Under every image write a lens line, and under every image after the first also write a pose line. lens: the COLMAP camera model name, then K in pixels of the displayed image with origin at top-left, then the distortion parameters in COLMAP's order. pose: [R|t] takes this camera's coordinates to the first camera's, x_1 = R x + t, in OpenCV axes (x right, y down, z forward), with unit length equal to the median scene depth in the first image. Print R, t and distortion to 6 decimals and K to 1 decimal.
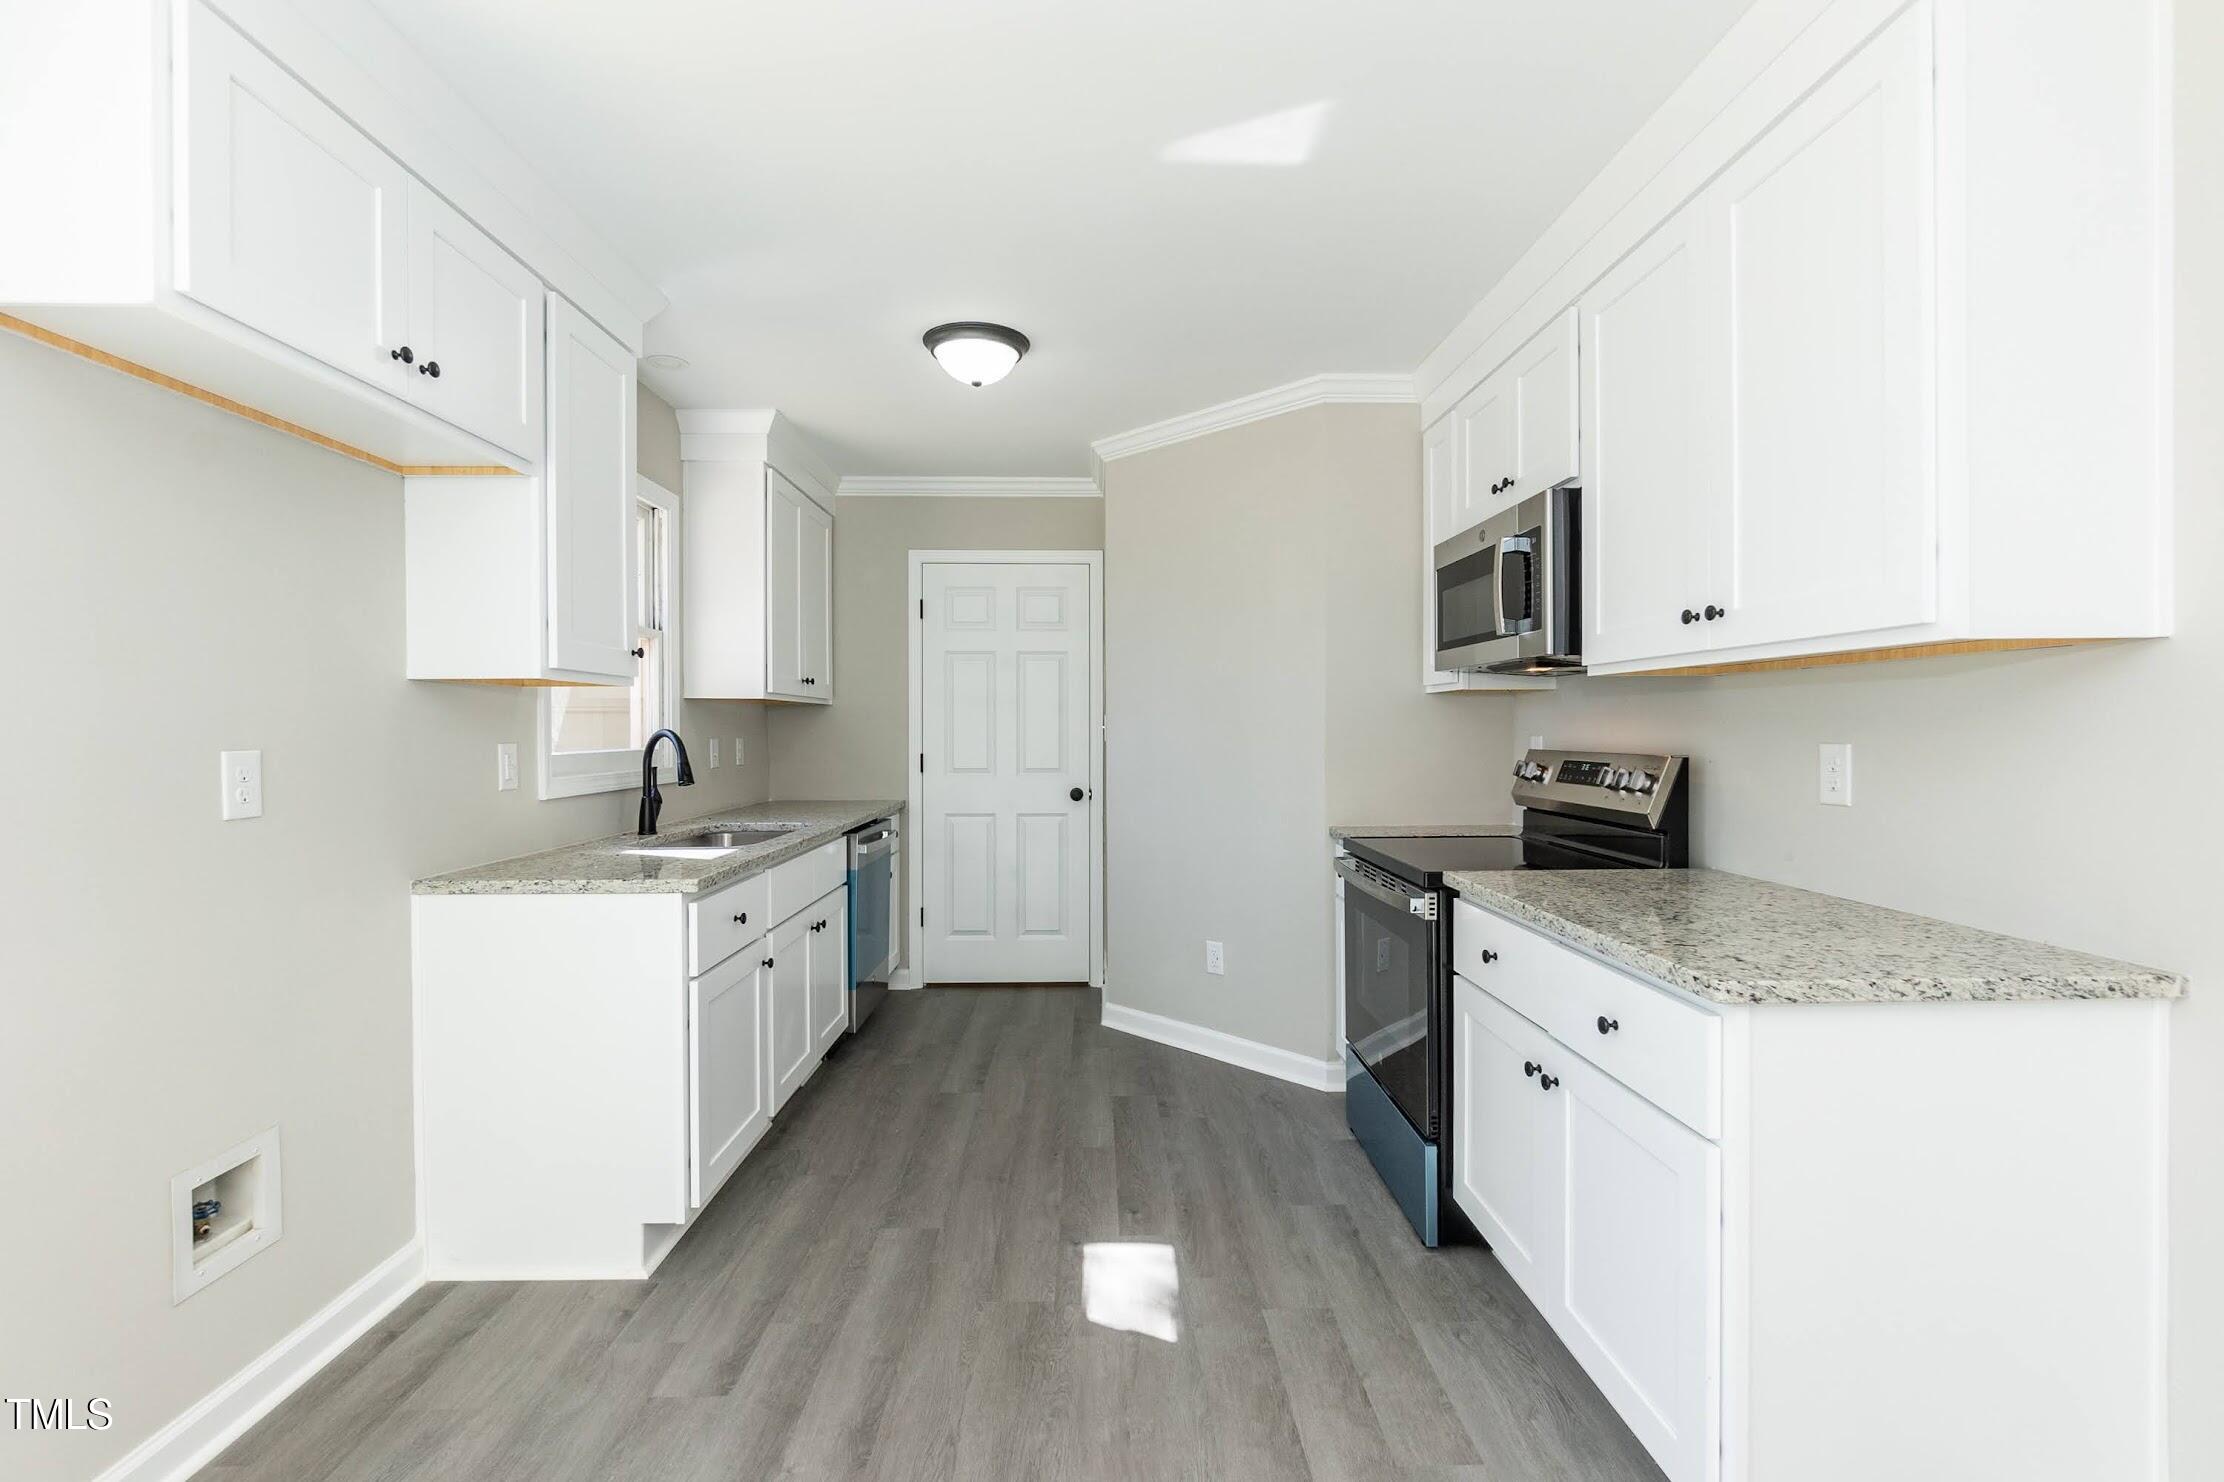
lens RADIAL K [[952.1, 0, 1104.5], [0, 952.1, 729.5], [0, 0, 1]] dist [-0.007637, -0.000446]
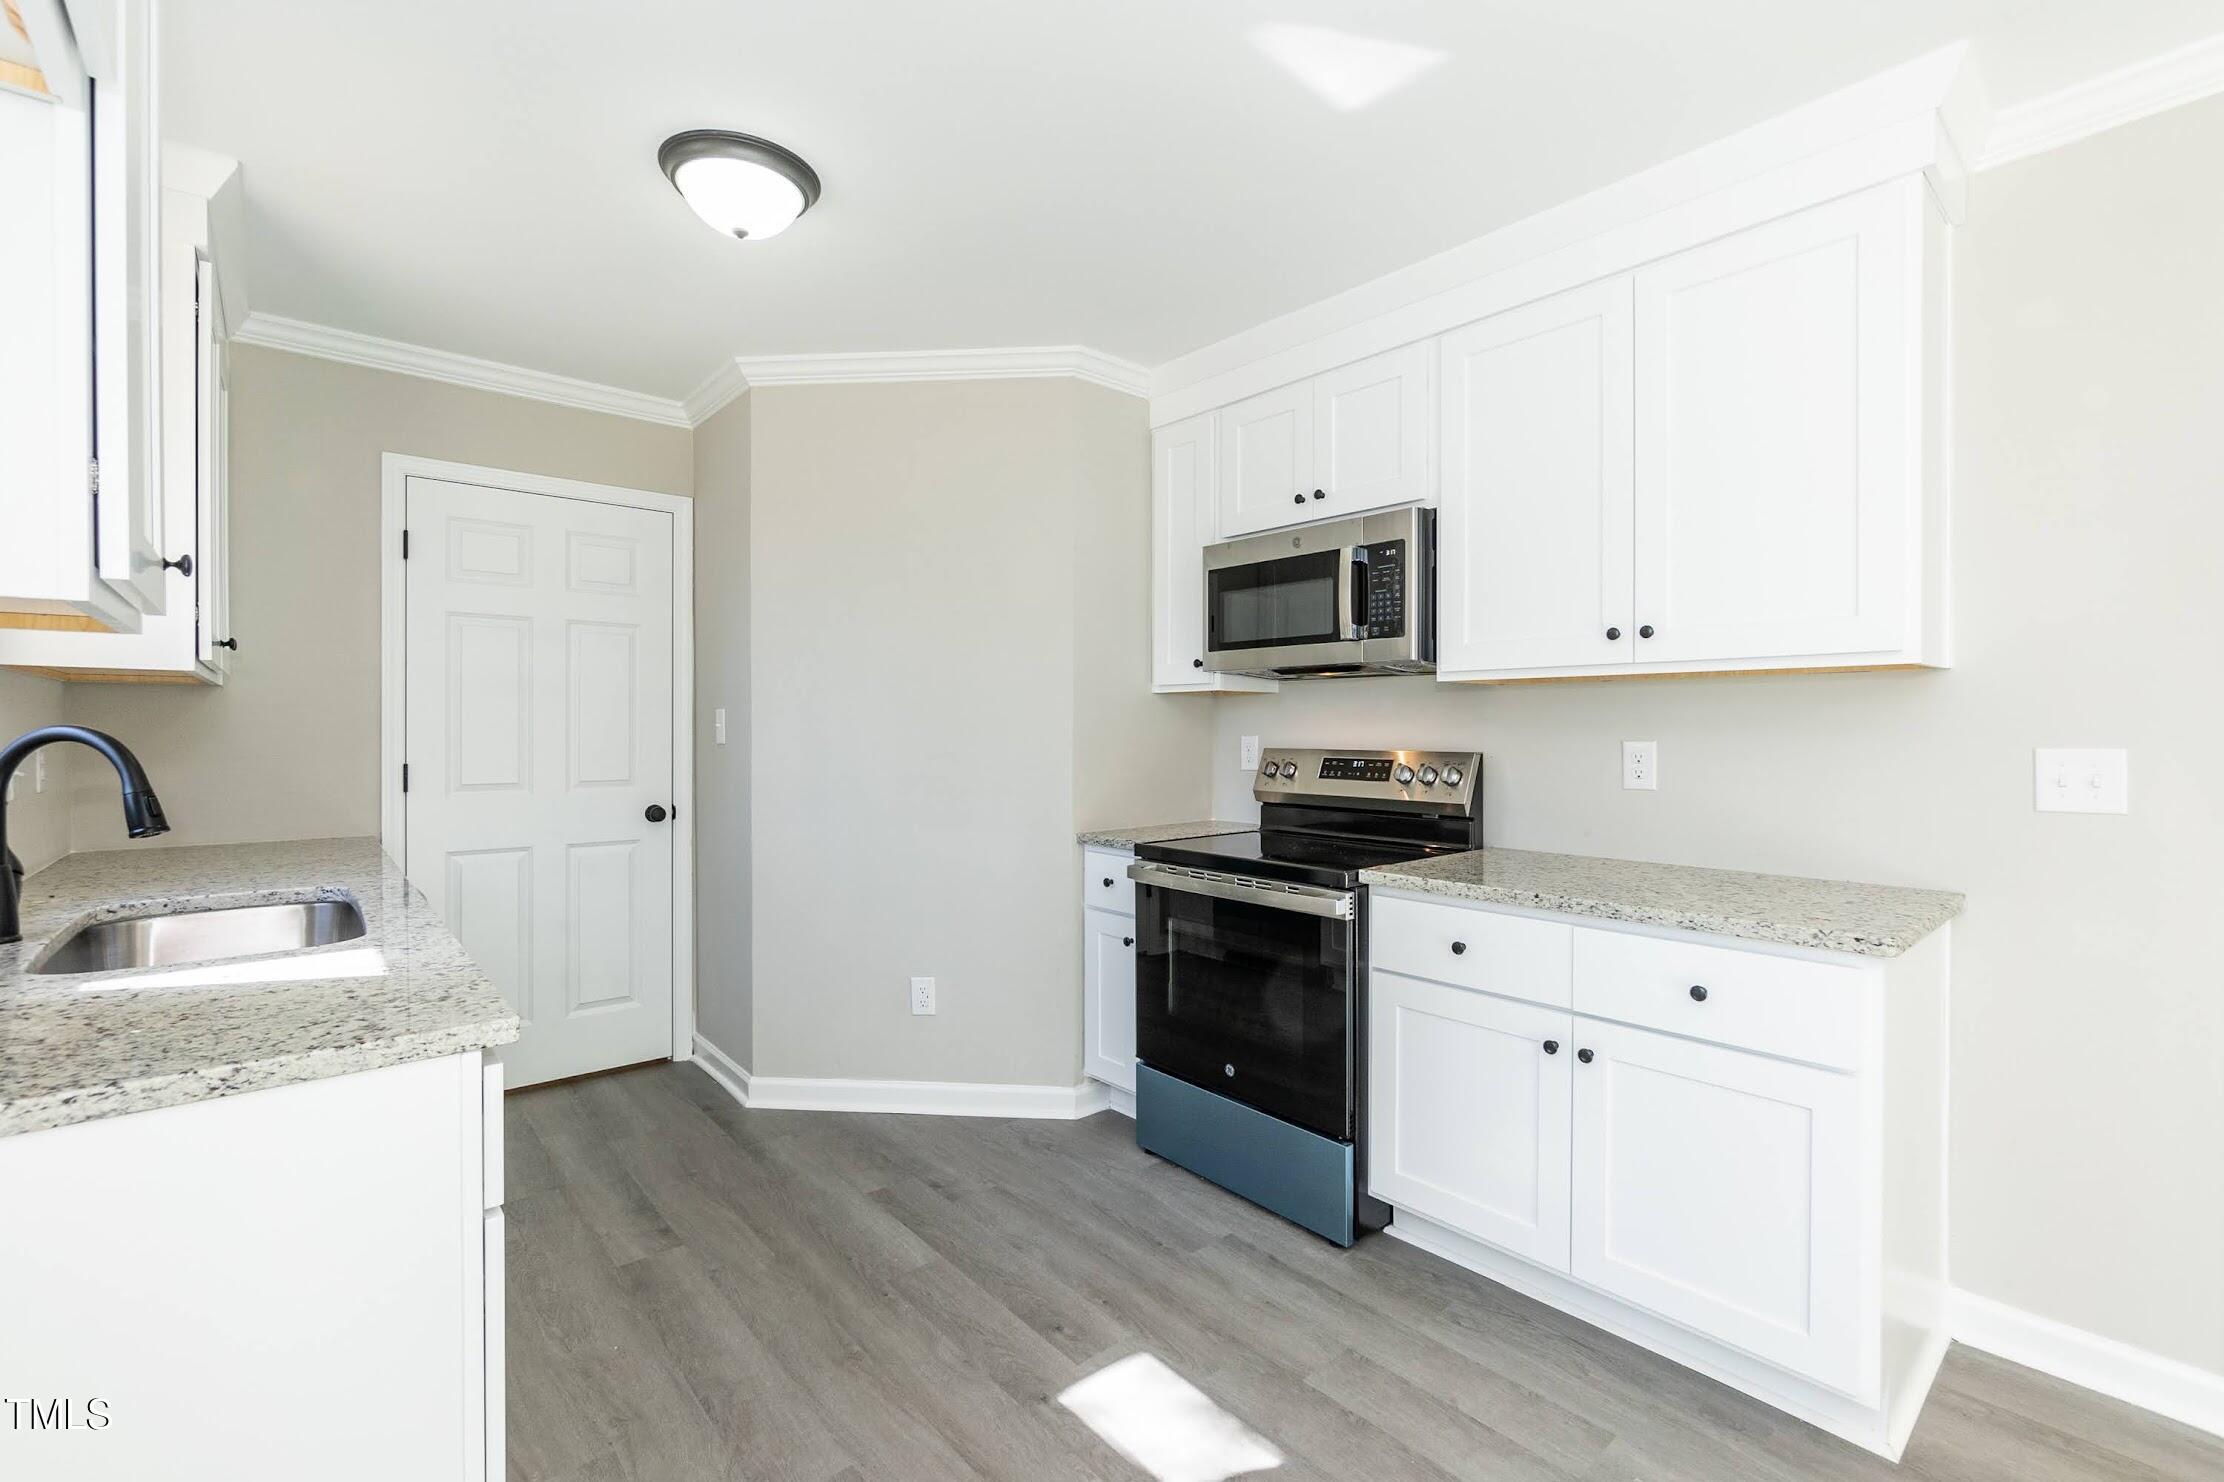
lens RADIAL K [[952.1, 0, 1104.5], [0, 952.1, 729.5], [0, 0, 1]] dist [-0.007637, -0.000446]
pose [[0.774874, 0.002659, 0.632111, -0.401019], [-0.002780, 0.999996, -0.000799, 0.001239], [-0.632110, -0.001138, 0.774878, 0.317018]]
